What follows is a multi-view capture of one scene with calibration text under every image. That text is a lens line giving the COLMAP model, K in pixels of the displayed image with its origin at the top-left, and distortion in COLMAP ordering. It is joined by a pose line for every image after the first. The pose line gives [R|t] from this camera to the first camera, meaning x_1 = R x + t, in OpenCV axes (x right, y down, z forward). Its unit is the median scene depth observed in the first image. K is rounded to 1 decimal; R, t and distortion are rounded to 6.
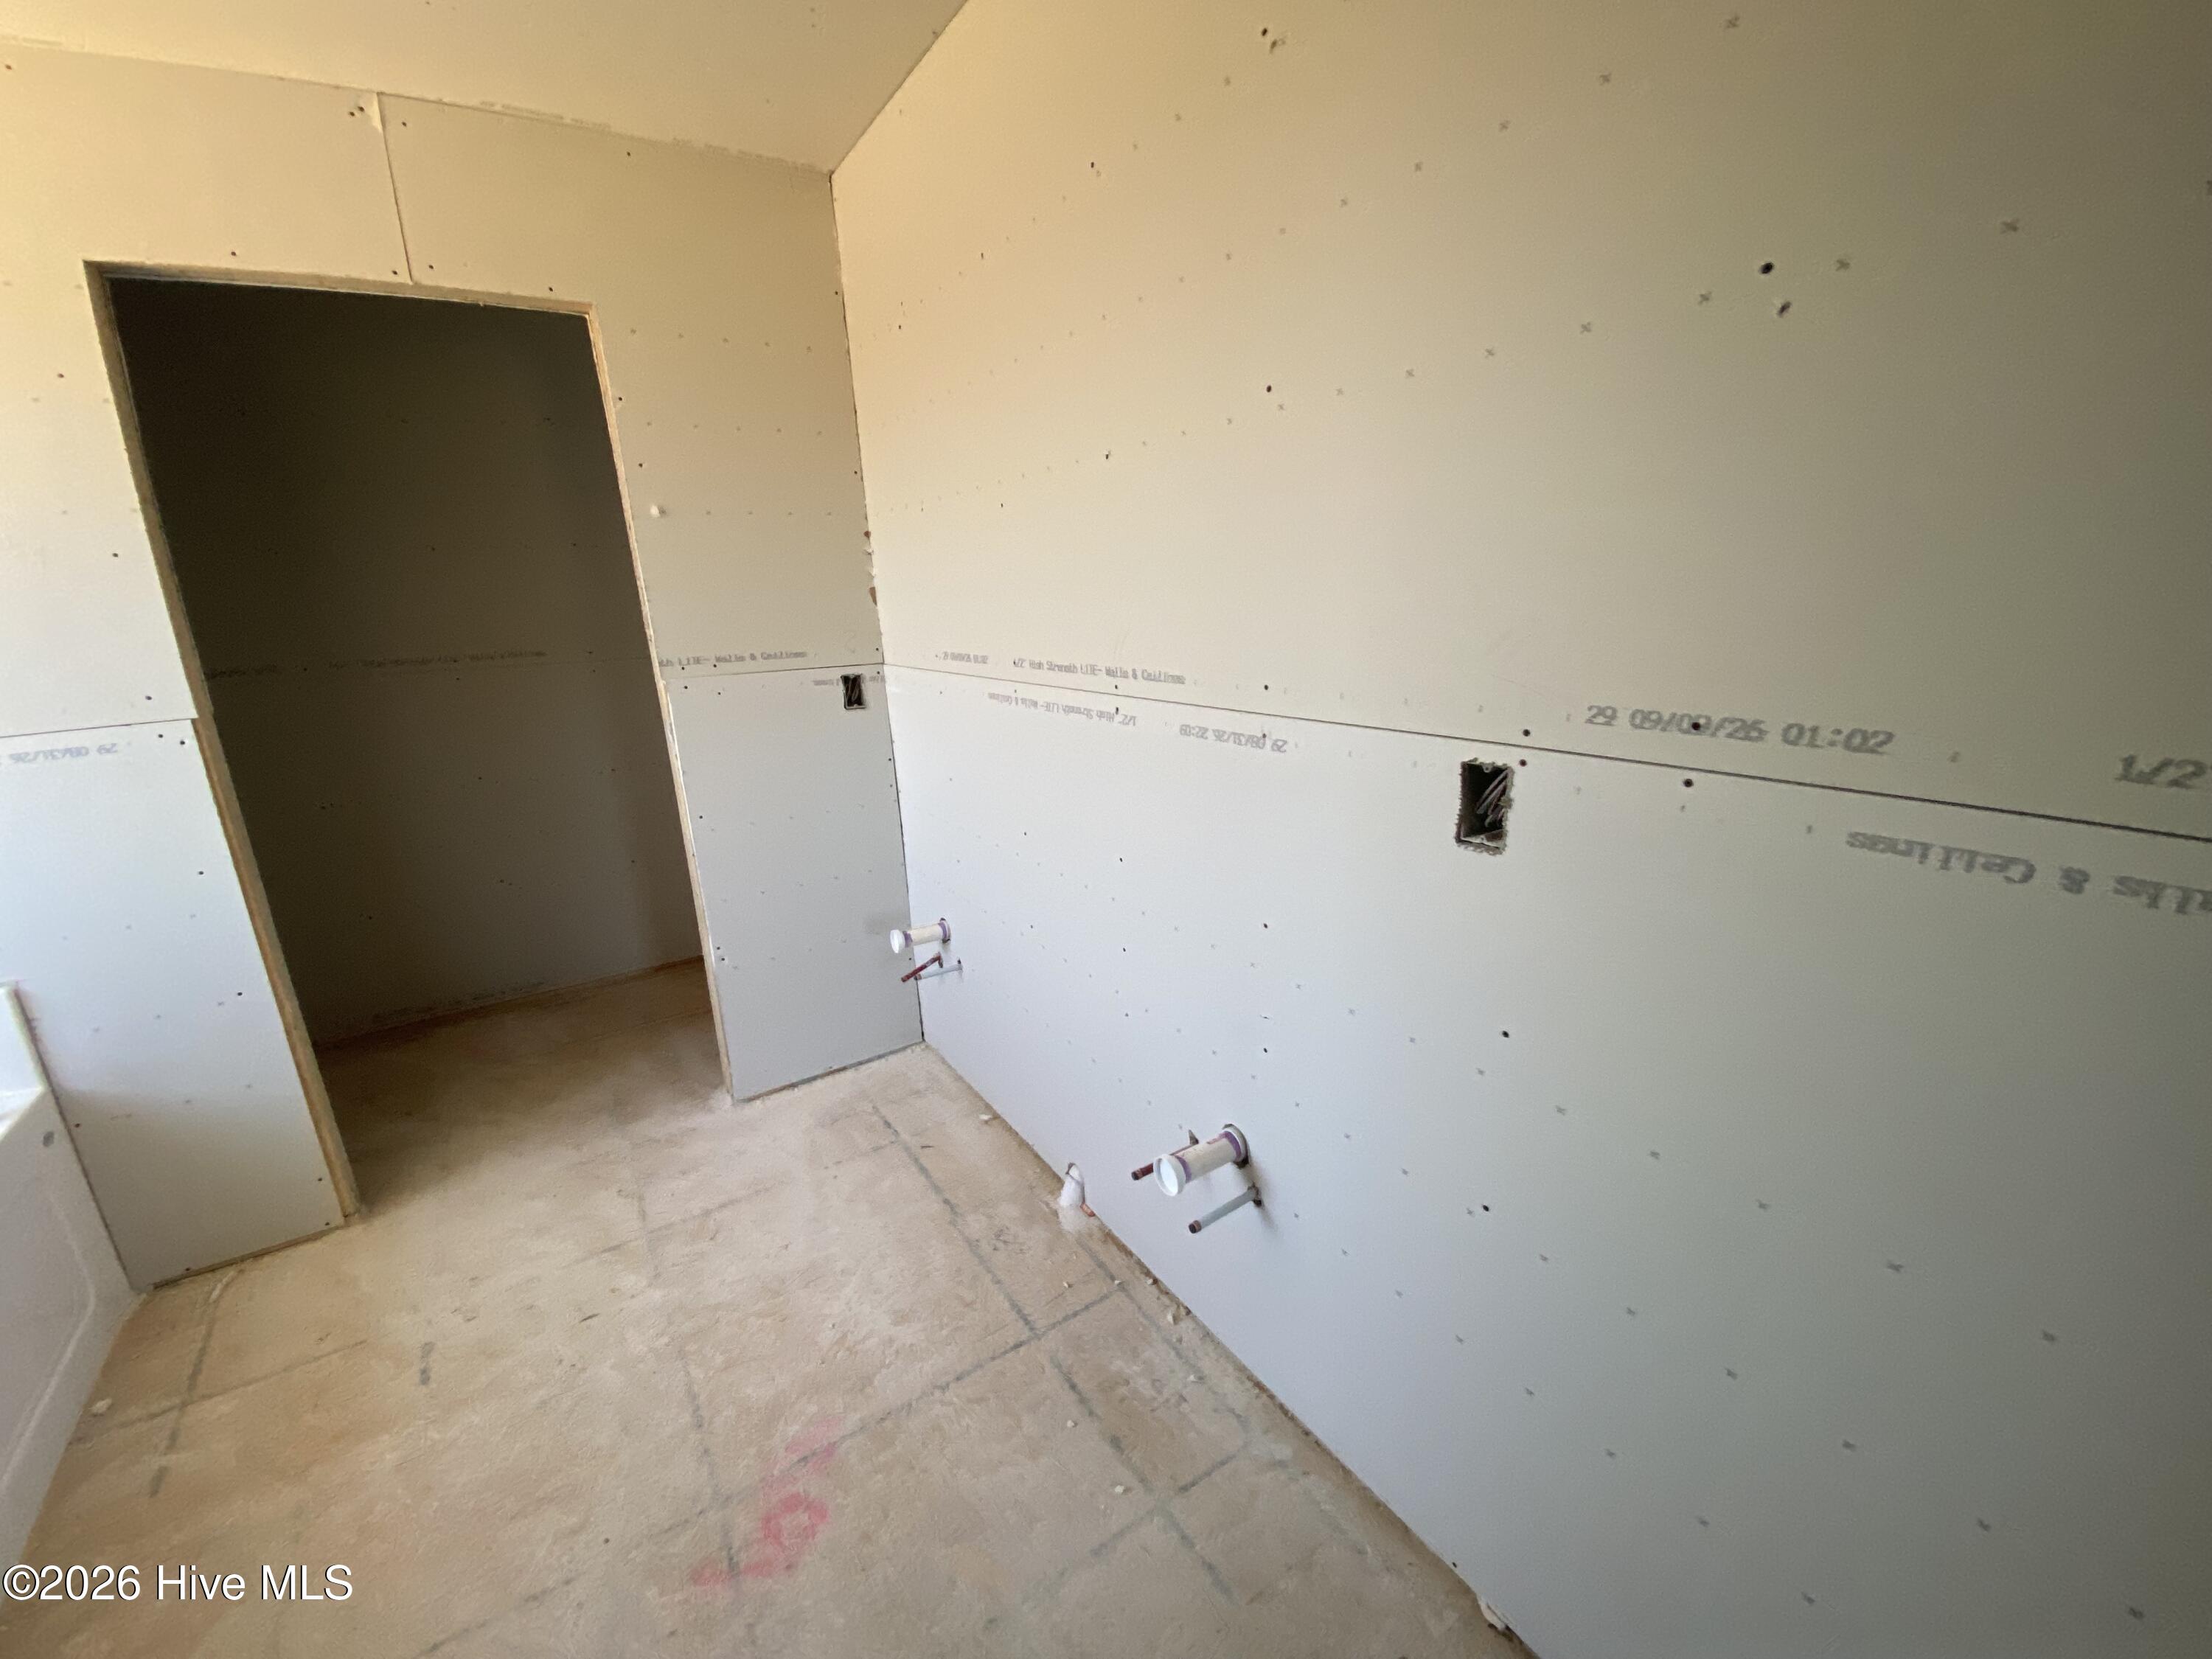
lens RADIAL K [[883.4, 0, 1100.5], [0, 883.4, 836.0], [0, 0, 1]] dist [0.009482, -0.013853]
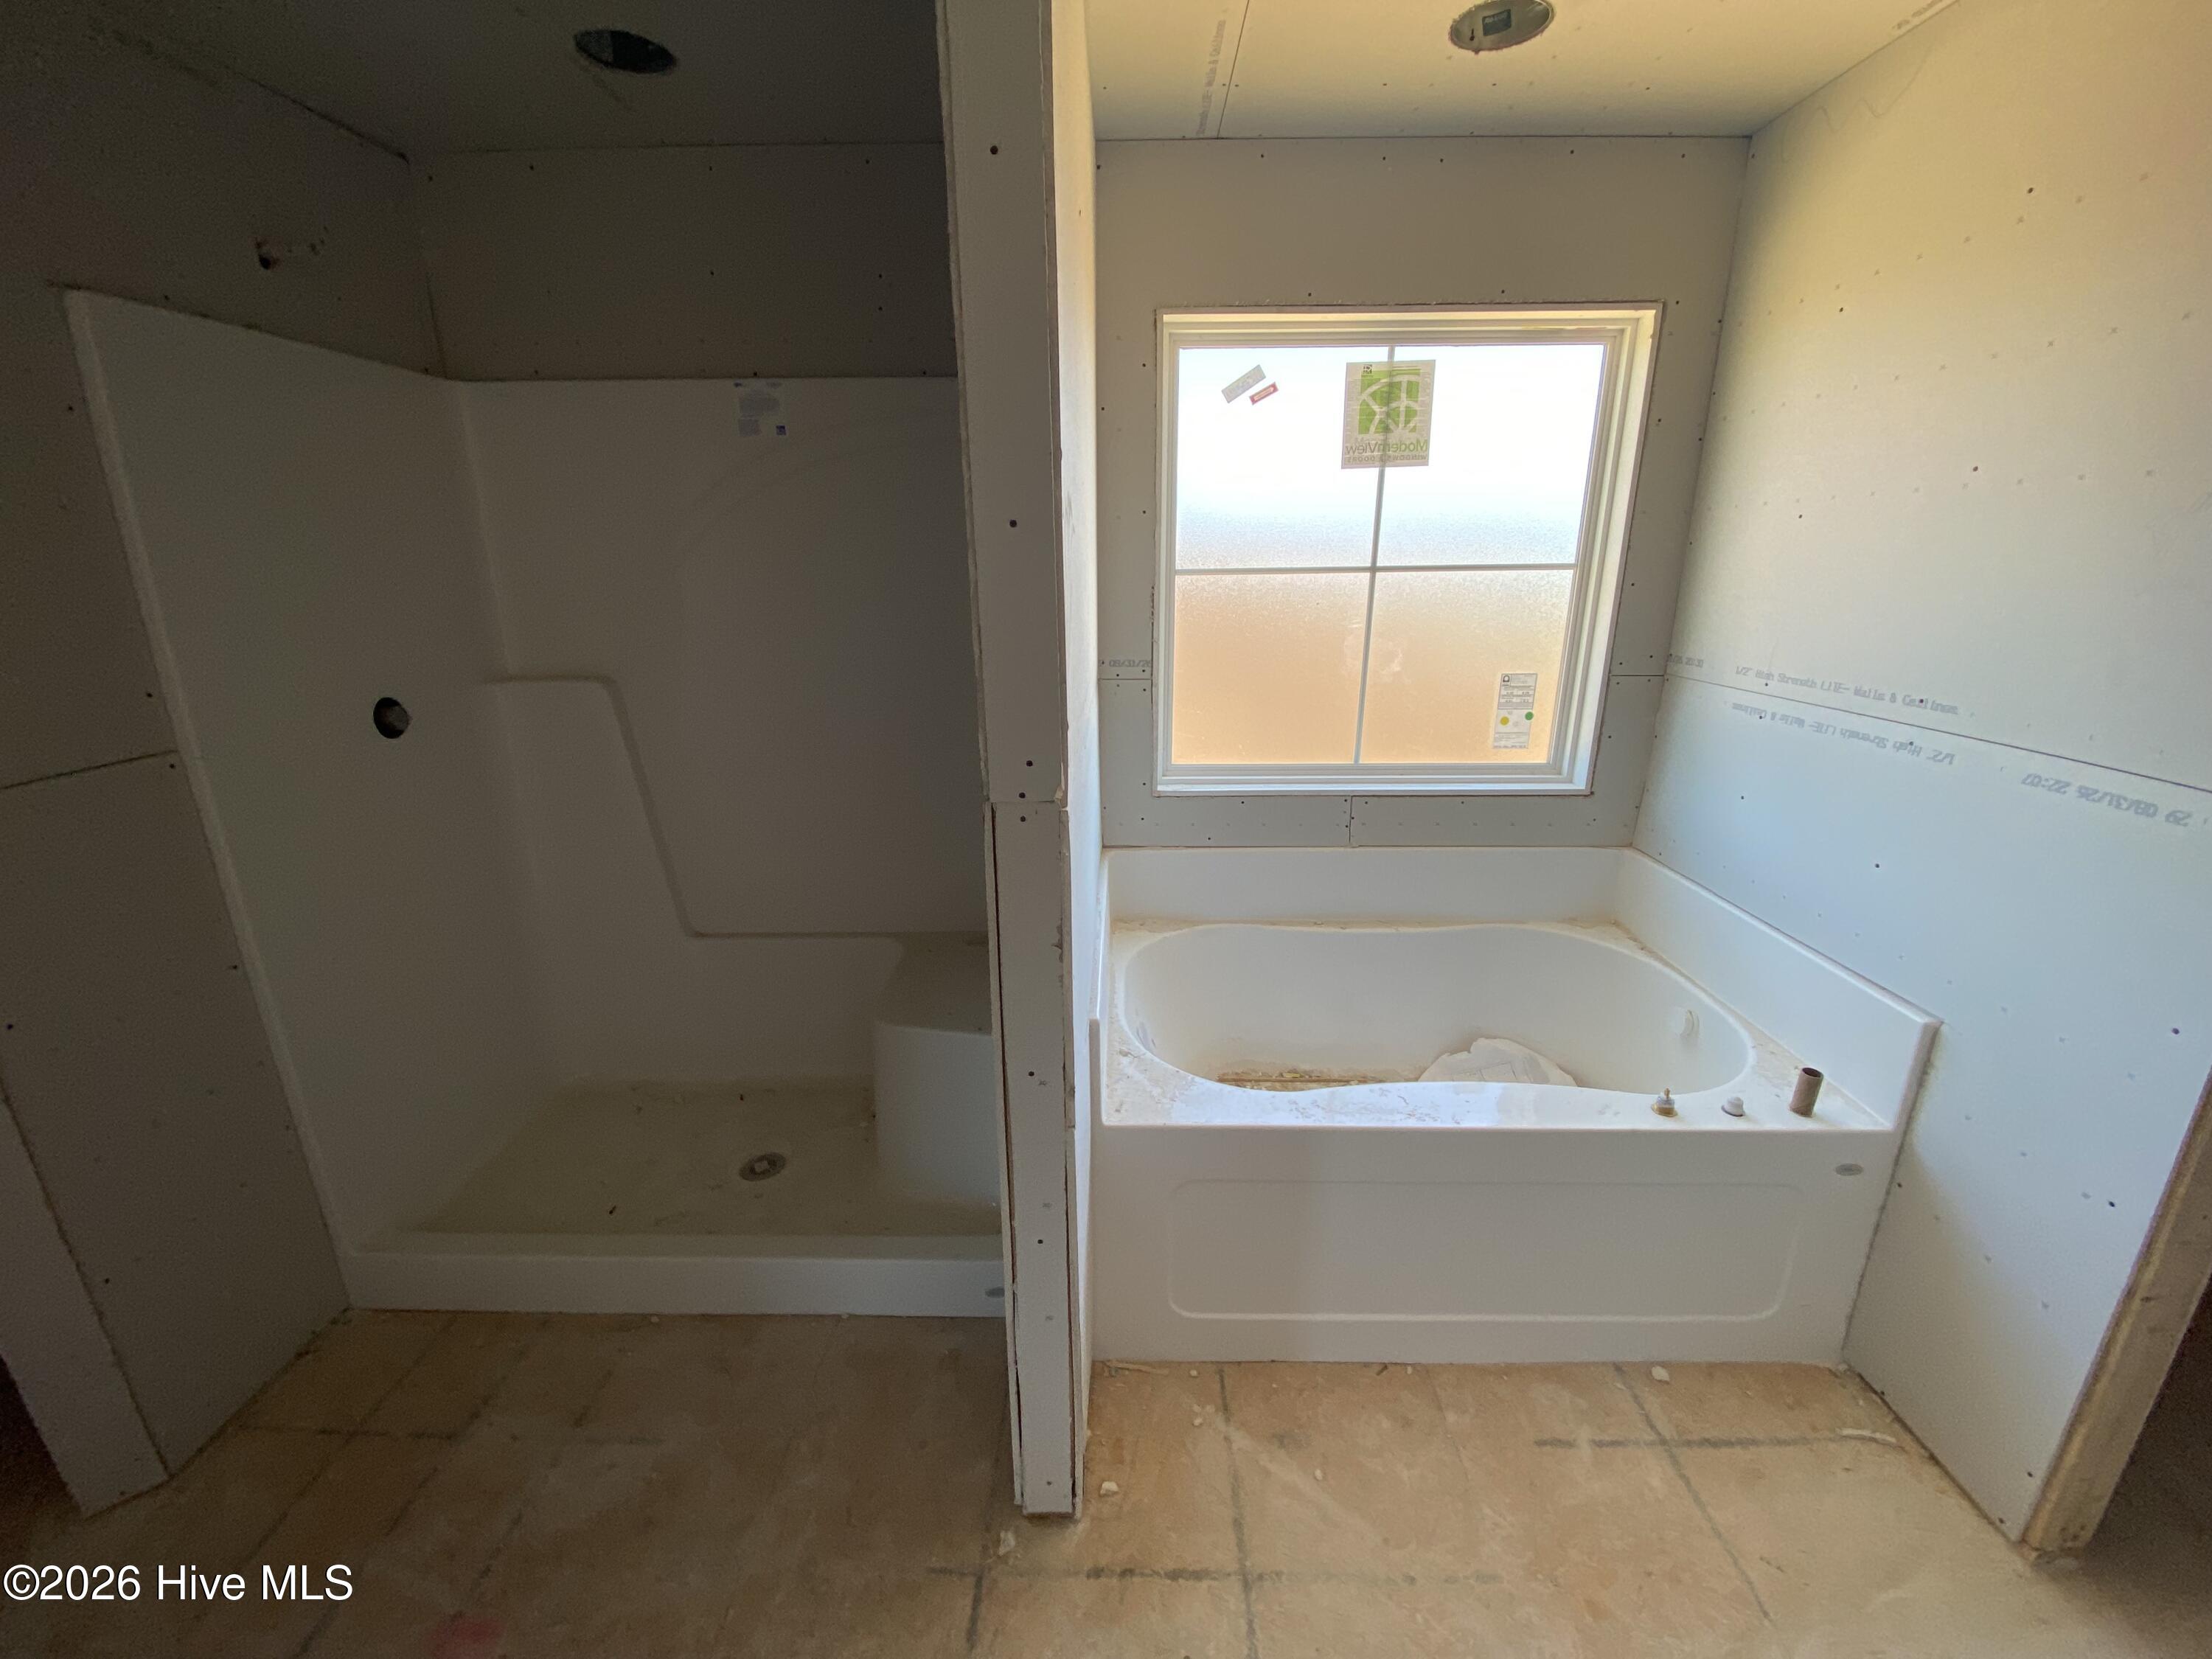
lens RADIAL K [[883.4, 0, 1100.5], [0, 883.4, 836.0], [0, 0, 1]] dist [0.009482, -0.013853]
pose [[-0.544153, 0.264068, -0.796345, -0.124432], [-0.224420, 0.868776, 0.441435, -0.190404], [0.808414, 0.418924, -0.413485, 0.581540]]
